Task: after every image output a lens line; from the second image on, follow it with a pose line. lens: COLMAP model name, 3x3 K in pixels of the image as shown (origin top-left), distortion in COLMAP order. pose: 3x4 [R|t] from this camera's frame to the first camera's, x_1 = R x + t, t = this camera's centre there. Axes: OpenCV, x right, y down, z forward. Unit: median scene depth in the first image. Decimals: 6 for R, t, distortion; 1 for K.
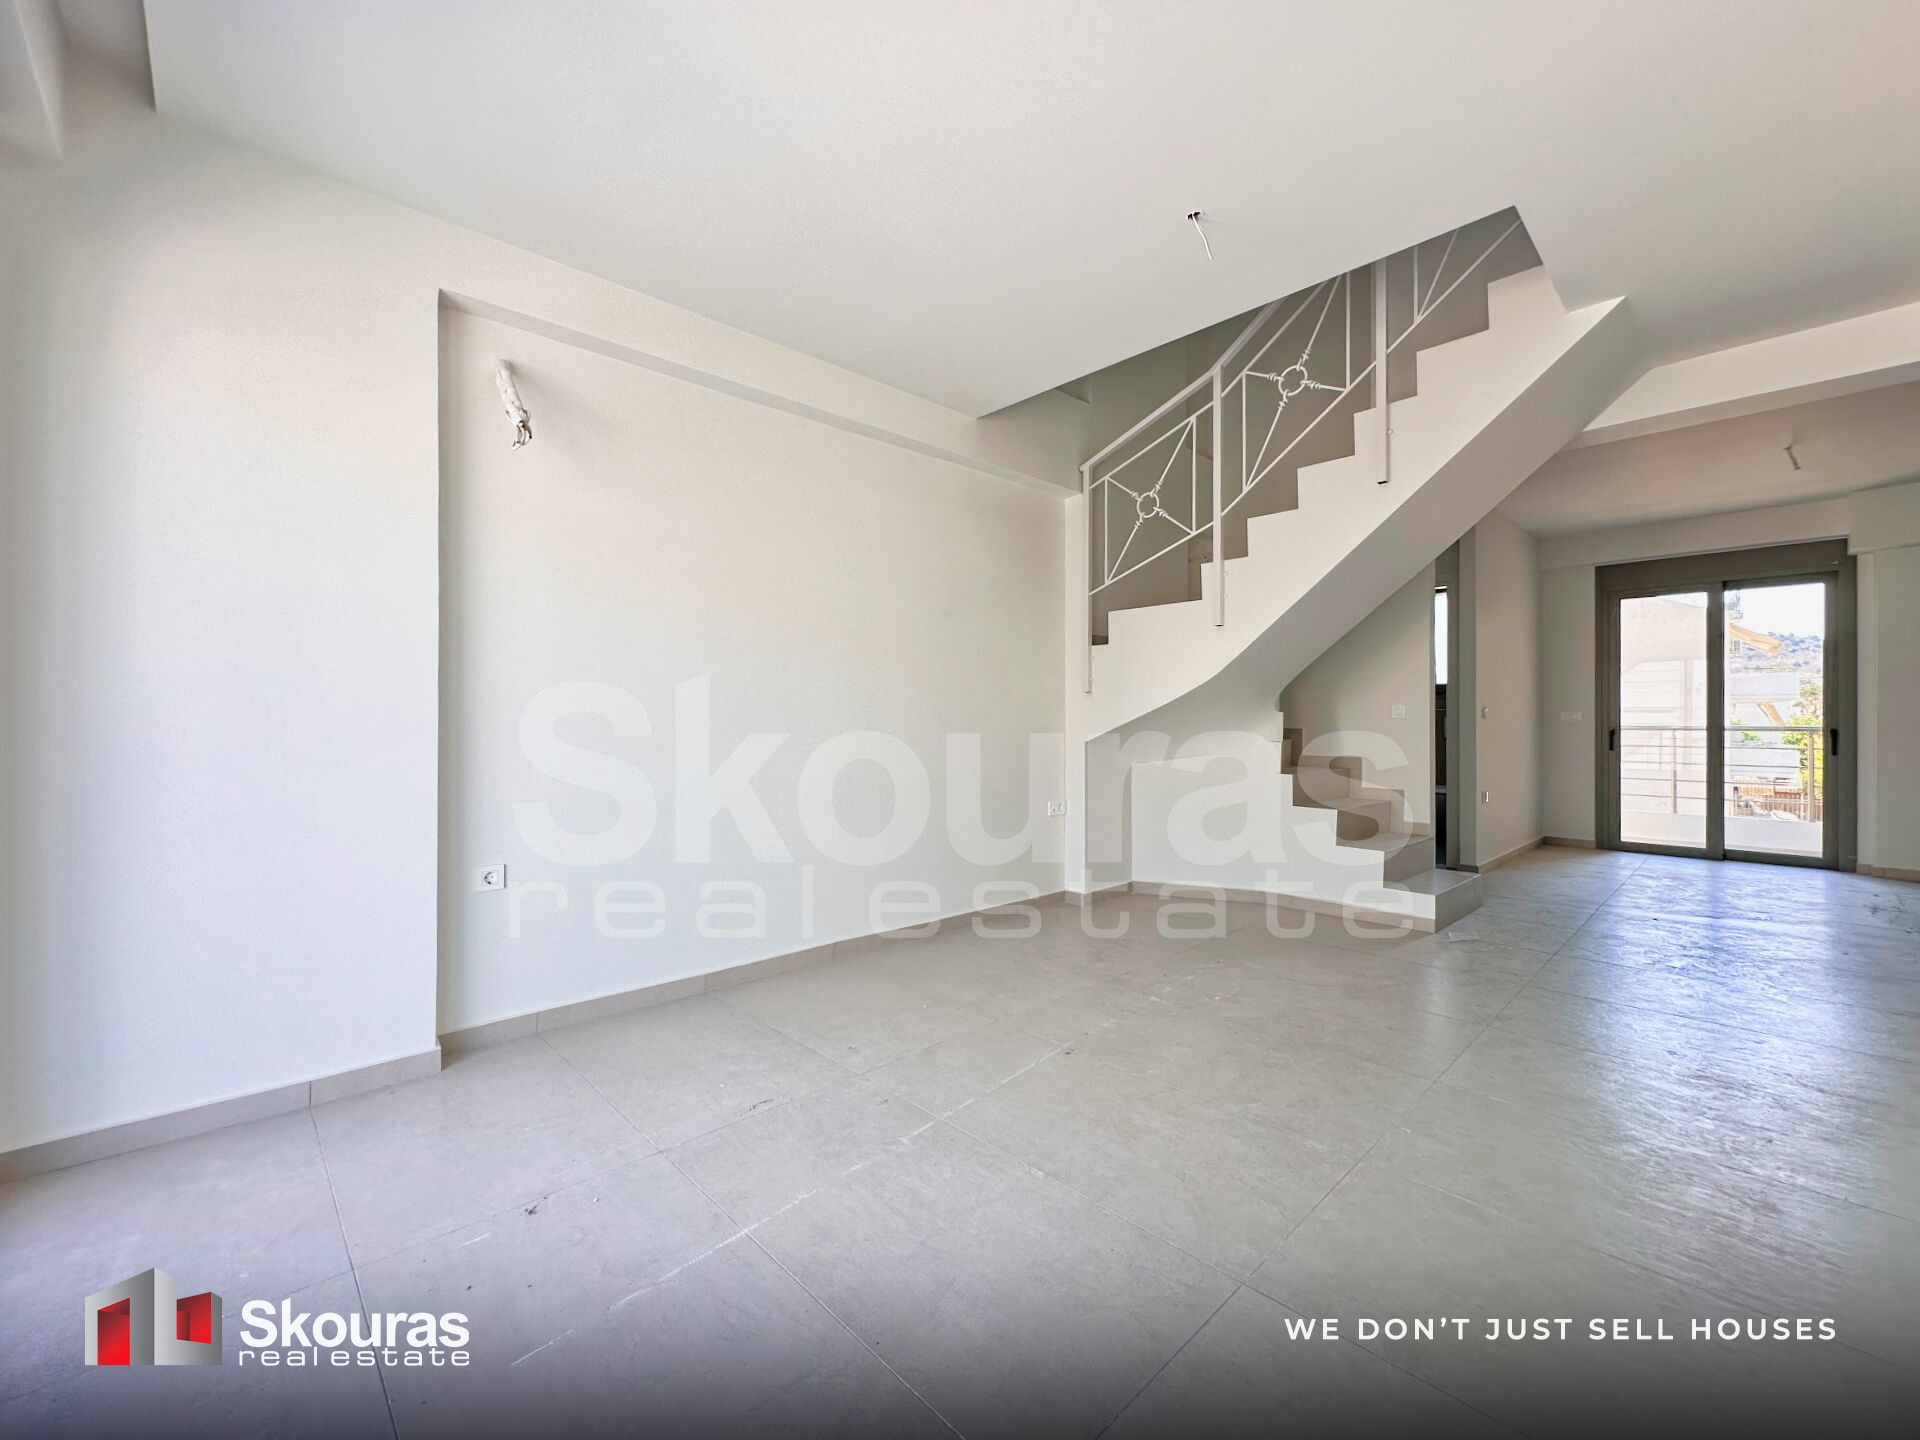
lens RADIAL K [[782.5, 0, 959.9], [0, 782.5, 715.0], [0, 0, 1]] dist [-0.002332, -0.000326]
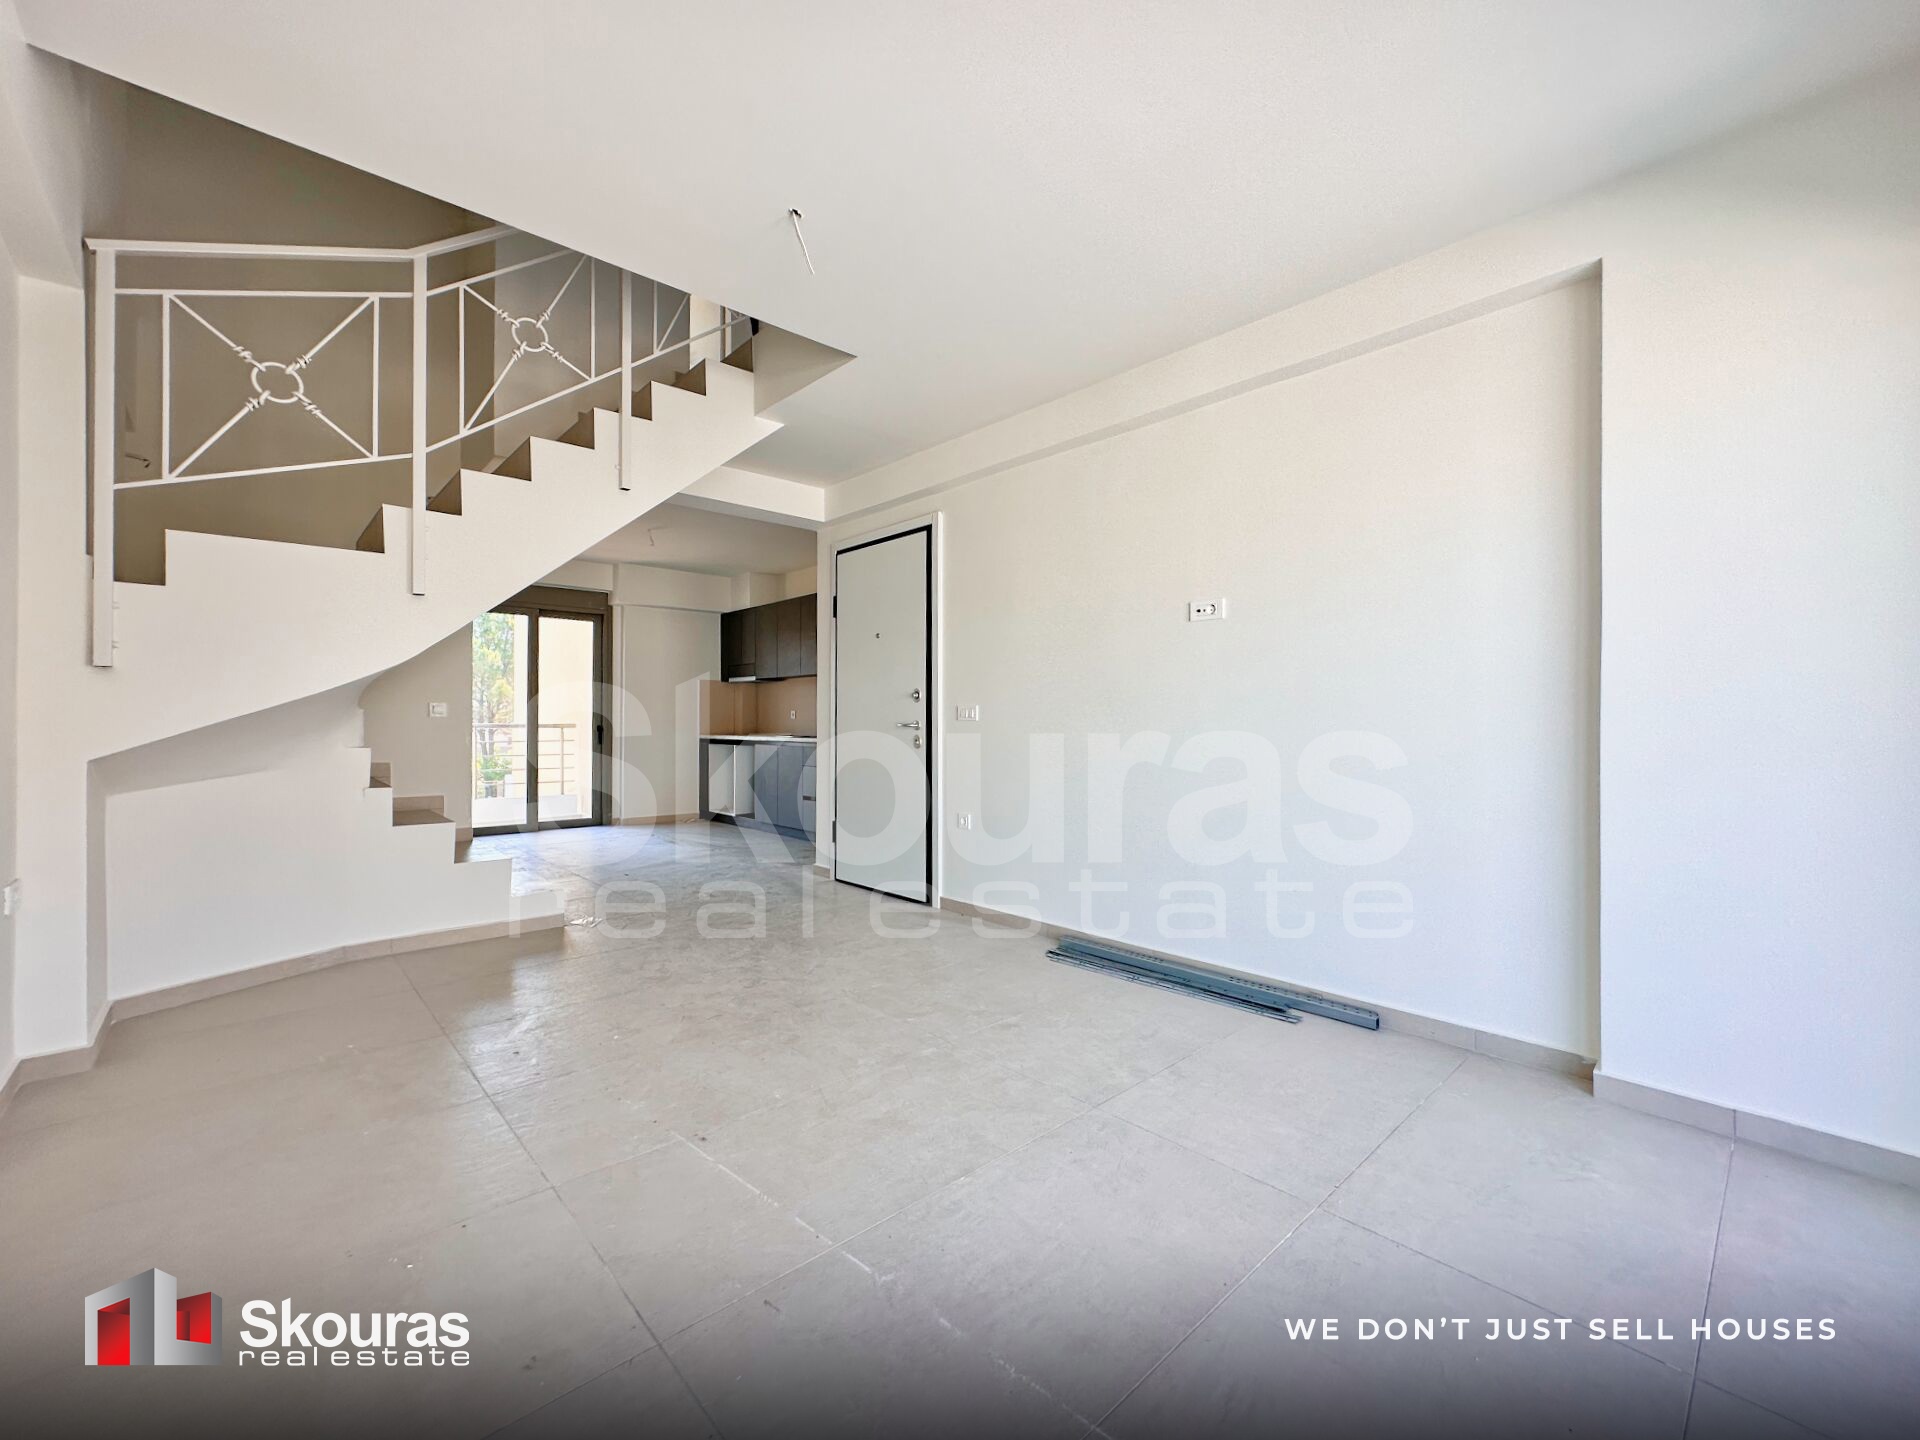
lens RADIAL K [[779.2, 0, 960.0], [0, 779.2, 720.0], [0, 0, 1]] dist [-0.001010, -0.000310]
pose [[0.023980, 0.000074, 0.999712, -0.400396], [-0.008456, 0.999964, 0.000129, 0.002193], [-0.999677, -0.008457, 0.023980, 0.446876]]
